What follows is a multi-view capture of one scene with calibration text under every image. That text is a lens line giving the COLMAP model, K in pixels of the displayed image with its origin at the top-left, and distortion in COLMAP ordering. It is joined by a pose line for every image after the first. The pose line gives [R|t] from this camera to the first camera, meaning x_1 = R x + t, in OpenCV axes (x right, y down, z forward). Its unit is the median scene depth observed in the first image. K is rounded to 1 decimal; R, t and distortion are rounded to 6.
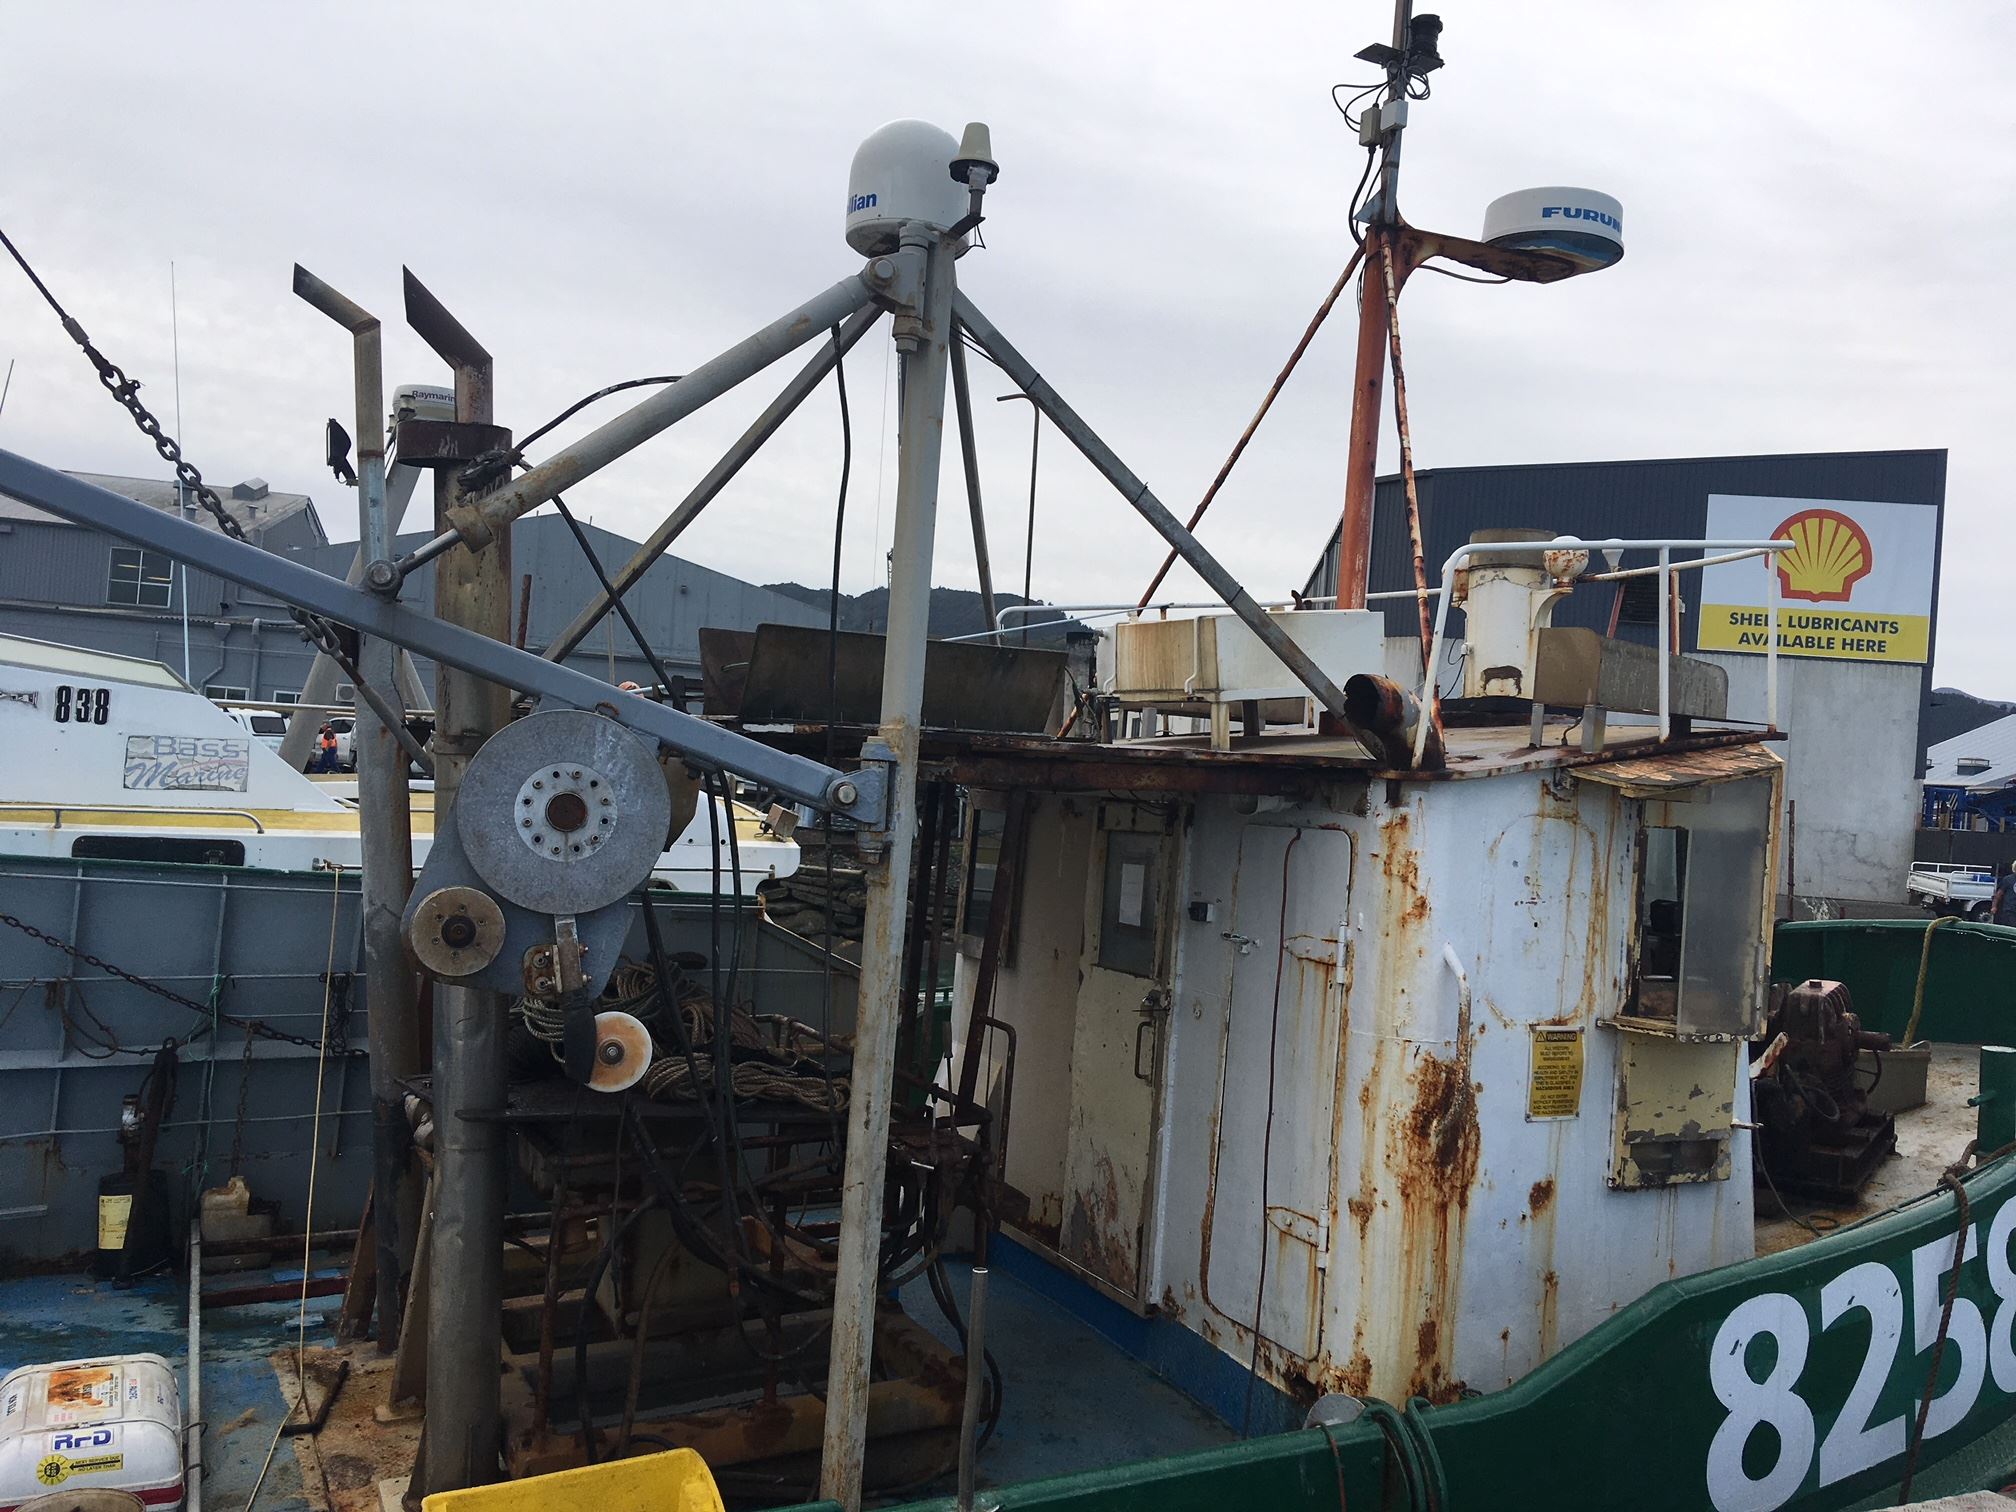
lens RADIAL K [[1703.5, 0, 1015.4], [0, 1703.5, 781.8], [0, 0, 1]] dist [0.142604, -0.171078]
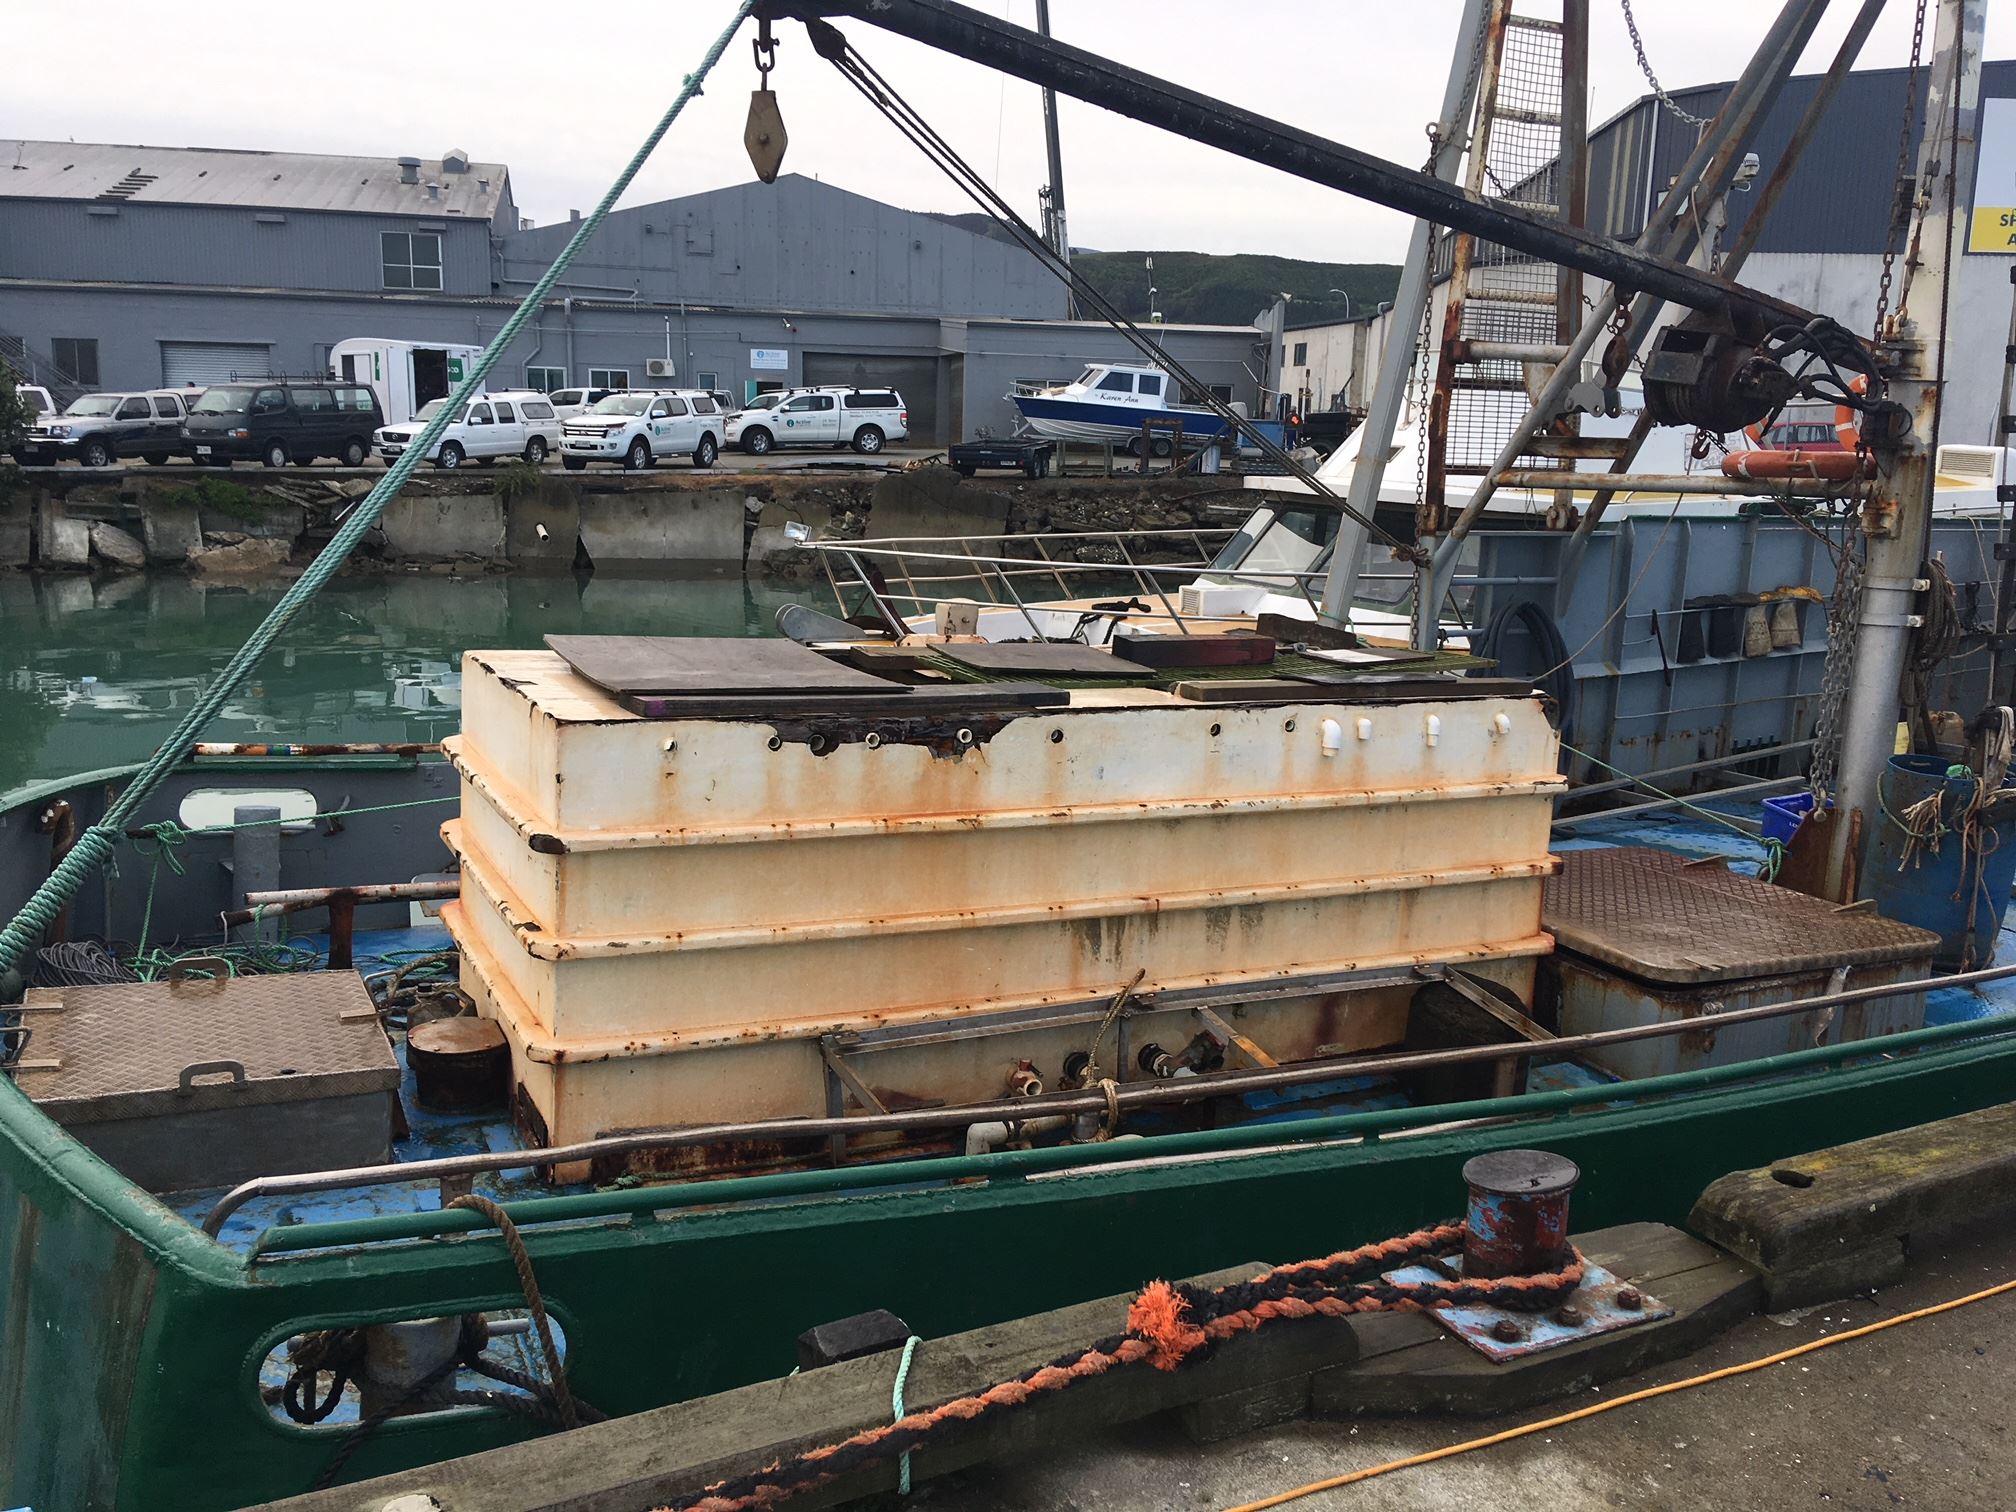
lens RADIAL K [[1686.8, 0, 985.2], [0, 1686.8, 776.1], [0, 0, 1]] dist [0.130398, -0.196093]
pose [[0.998467, -0.053454, -0.014367, -1.091156], [0.055276, 0.976434, 0.208616, -0.078855], [0.002877, -0.209090, 0.977892, -0.476224]]
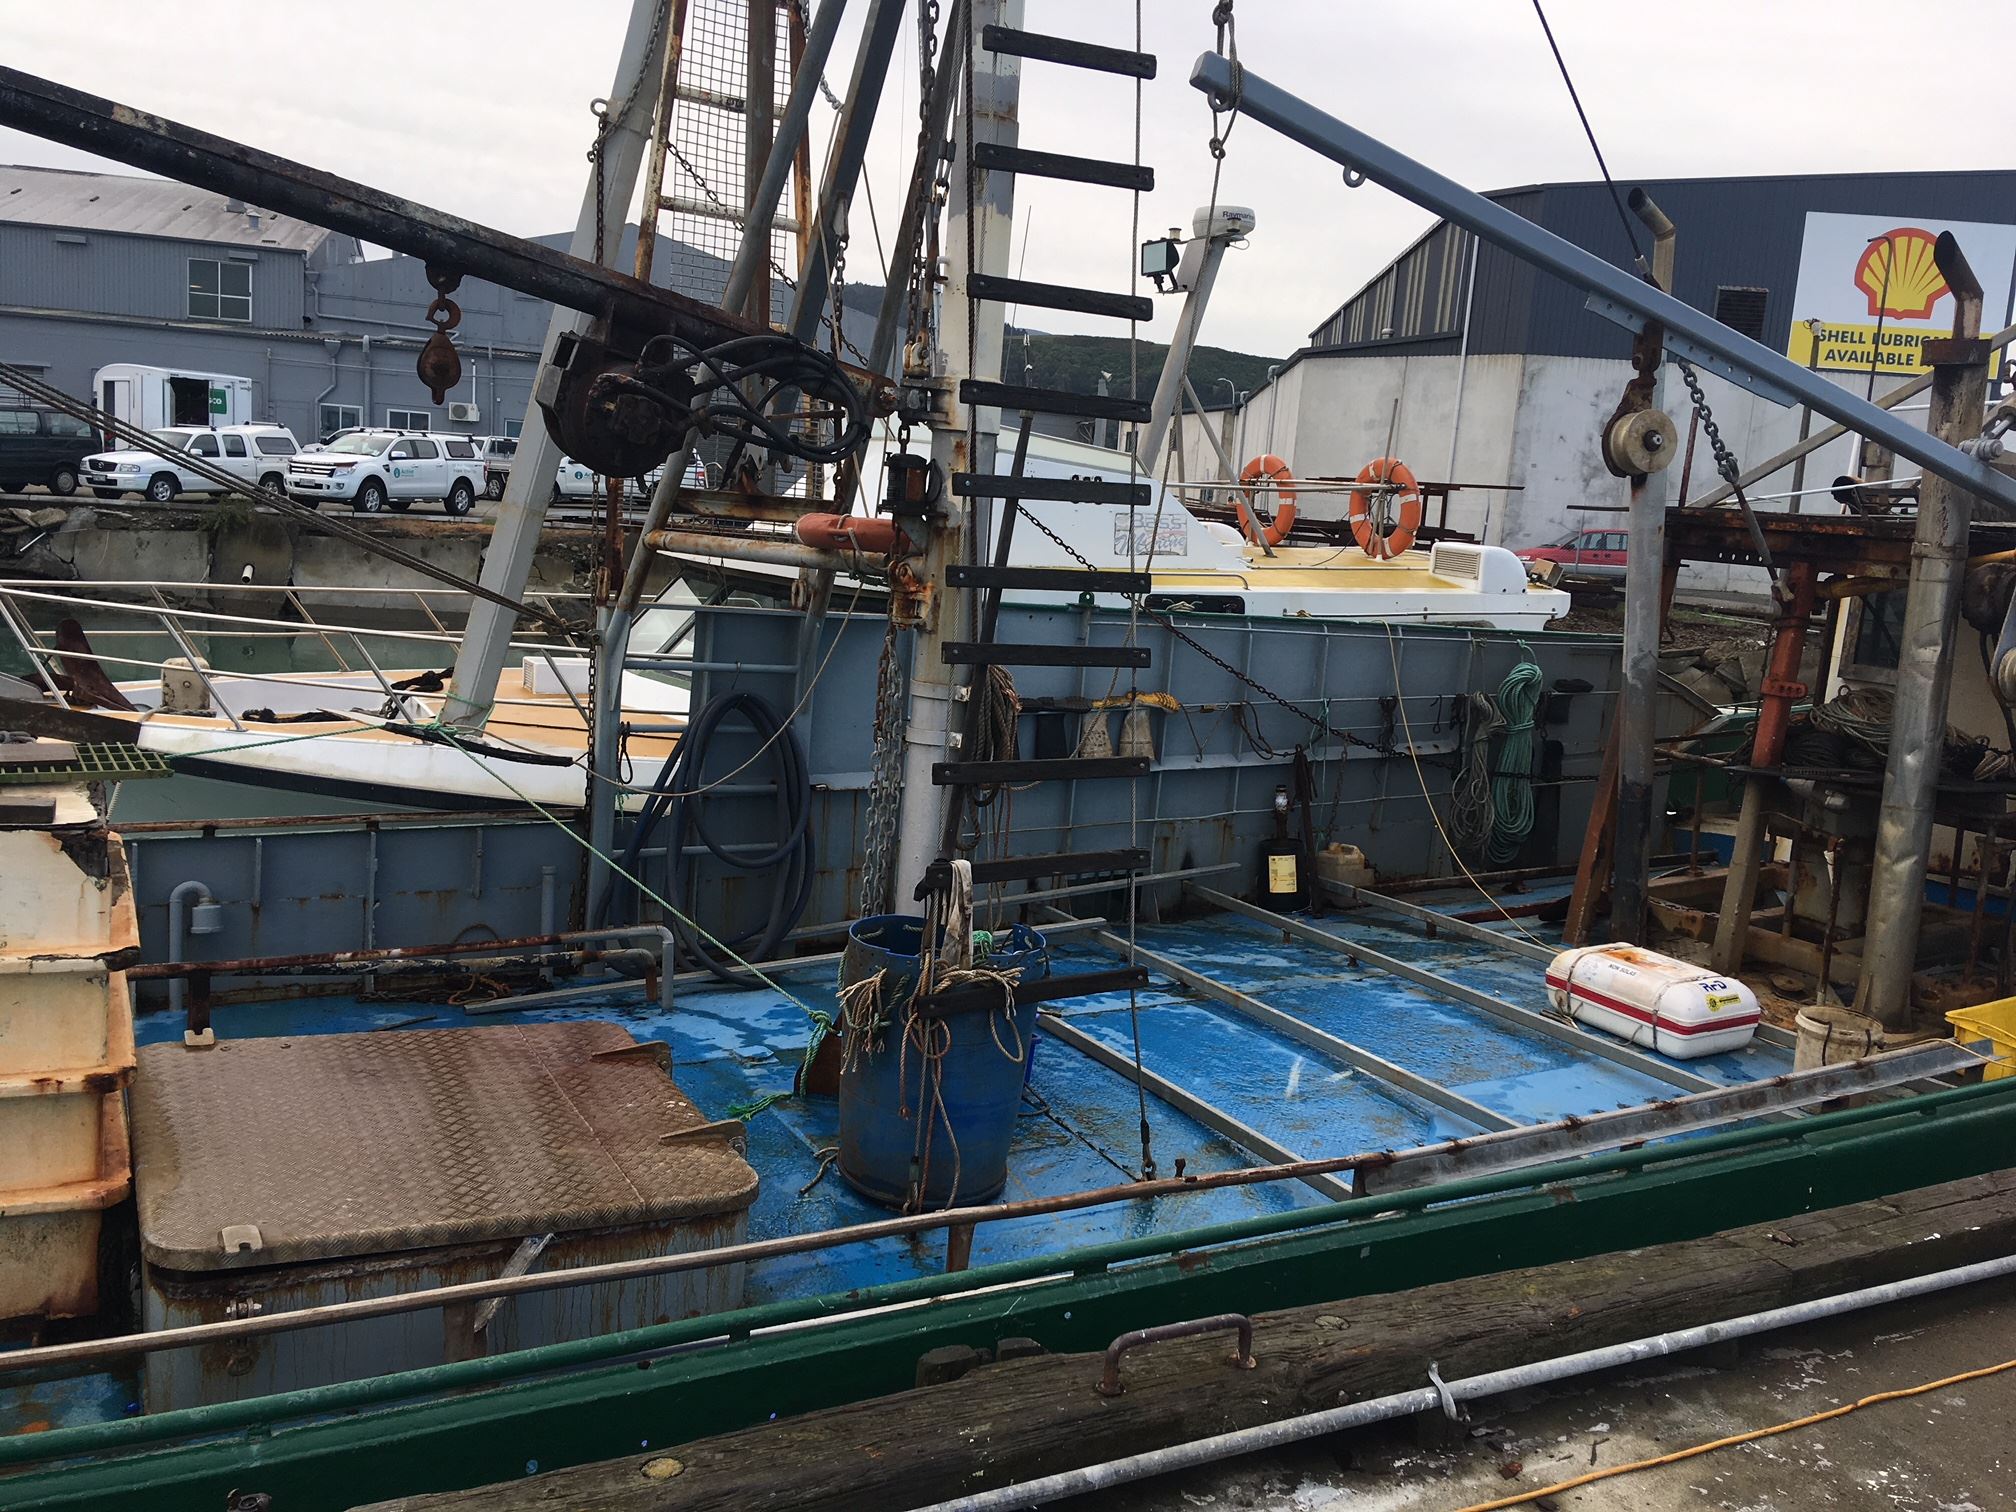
lens RADIAL K [[1701.2, 0, 1012.7], [0, 1701.2, 759.9], [0, 0, 1]] dist [0.138743, -0.220568]
pose [[0.999101, -0.010713, 0.041019, -0.634025], [0.004132, 0.987549, 0.157254, -0.044579], [-0.042193, -0.156944, 0.986706, -0.265897]]
